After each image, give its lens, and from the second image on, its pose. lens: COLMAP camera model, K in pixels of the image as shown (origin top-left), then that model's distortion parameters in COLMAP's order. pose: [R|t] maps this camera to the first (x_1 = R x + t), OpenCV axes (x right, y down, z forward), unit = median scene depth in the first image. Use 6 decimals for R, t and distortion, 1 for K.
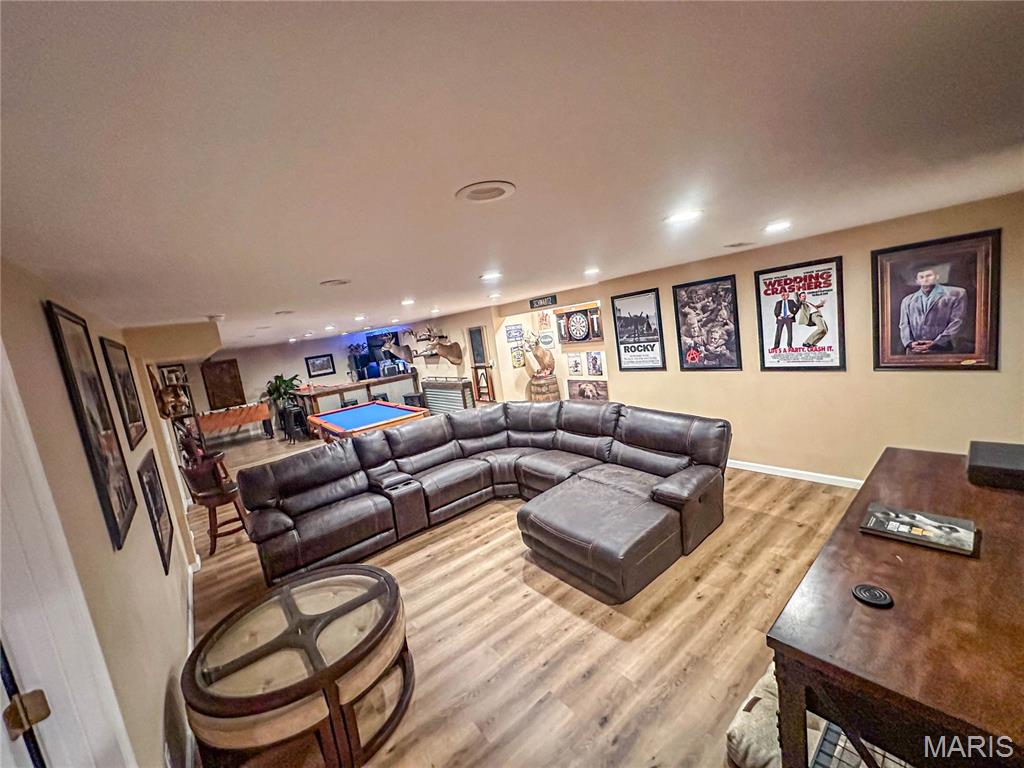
lens RADIAL K [[408.8, 0, 516.6], [0, 408.8, 386.9], [0, 0, 1]] dist [-0.007340, 0.000570]
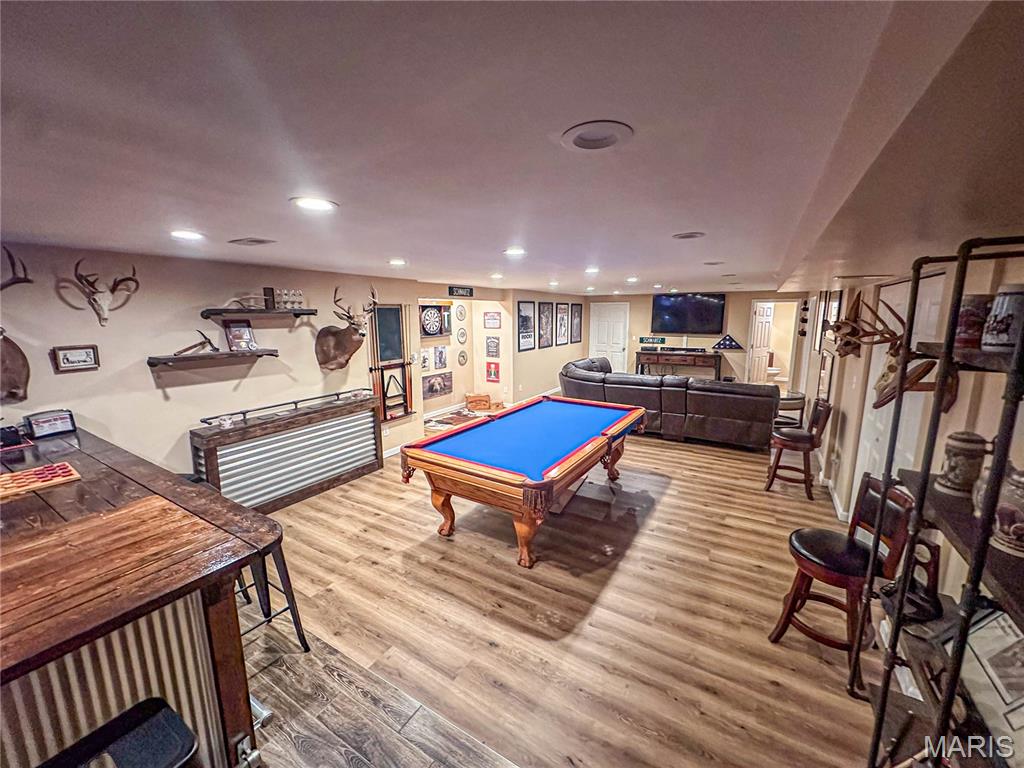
lens RADIAL K [[408.8, 0, 509.9], [0, 408.8, 385.4], [0, 0, 1]] dist [-0.007340, 0.000570]
pose [[-0.329562, -0.021880, 0.943880, -0.772808], [0.193225, 0.977007, 0.090114, -0.040800], [-0.924150, 0.212080, -0.317757, 1.042980]]
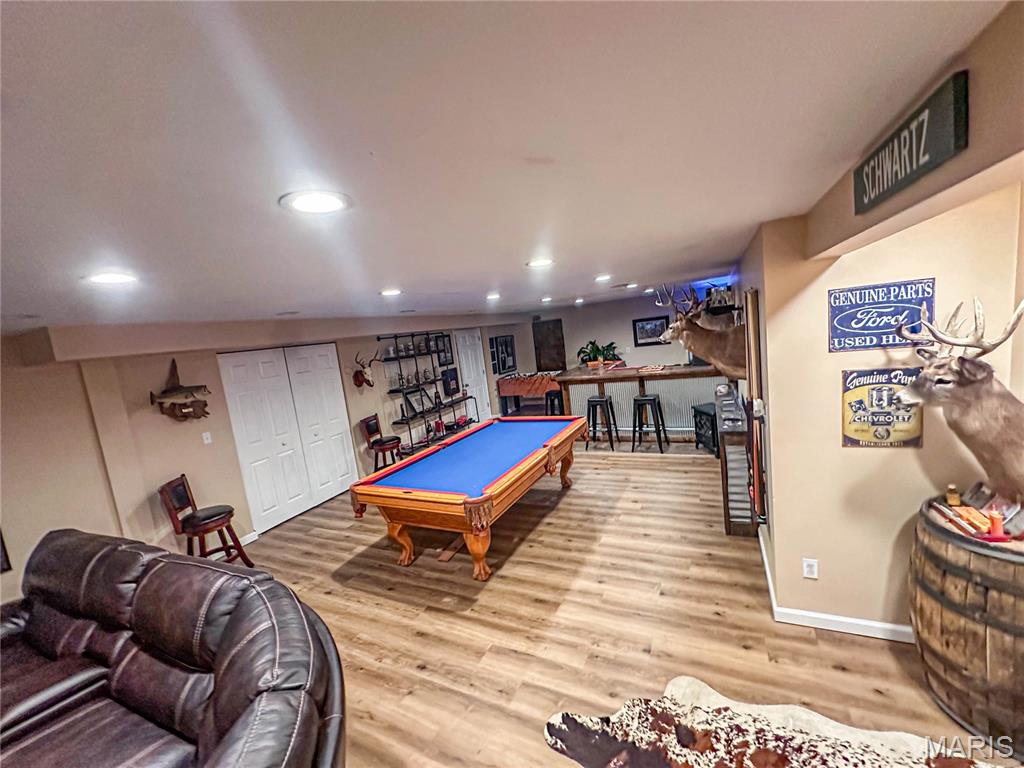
lens RADIAL K [[408.8, 0, 509.5], [0, 408.8, 386.4], [0, 0, 1]] dist [-0.007340, 0.000570]
pose [[0.424739, 0.207860, -0.881131, 0.126896], [-0.074590, 0.978011, 0.194759, -0.118234], [0.902238, -0.016998, 0.430903, 0.662125]]
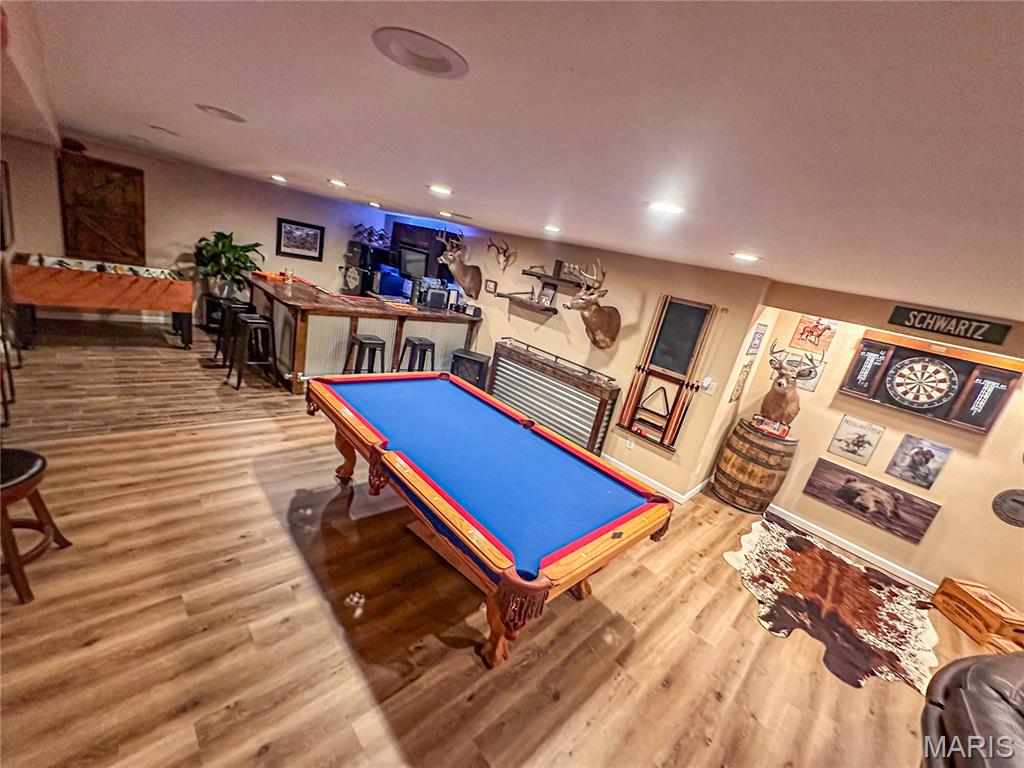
lens RADIAL K [[408.8, 0, 514.9], [0, 408.8, 386.6], [0, 0, 1]] dist [-0.007340, 0.000570]
pose [[0.931766, 0.302793, 0.200320, -0.369126], [-0.328482, 0.938091, 0.109932, -0.030576], [-0.154631, -0.168233, 0.973543, 0.520616]]
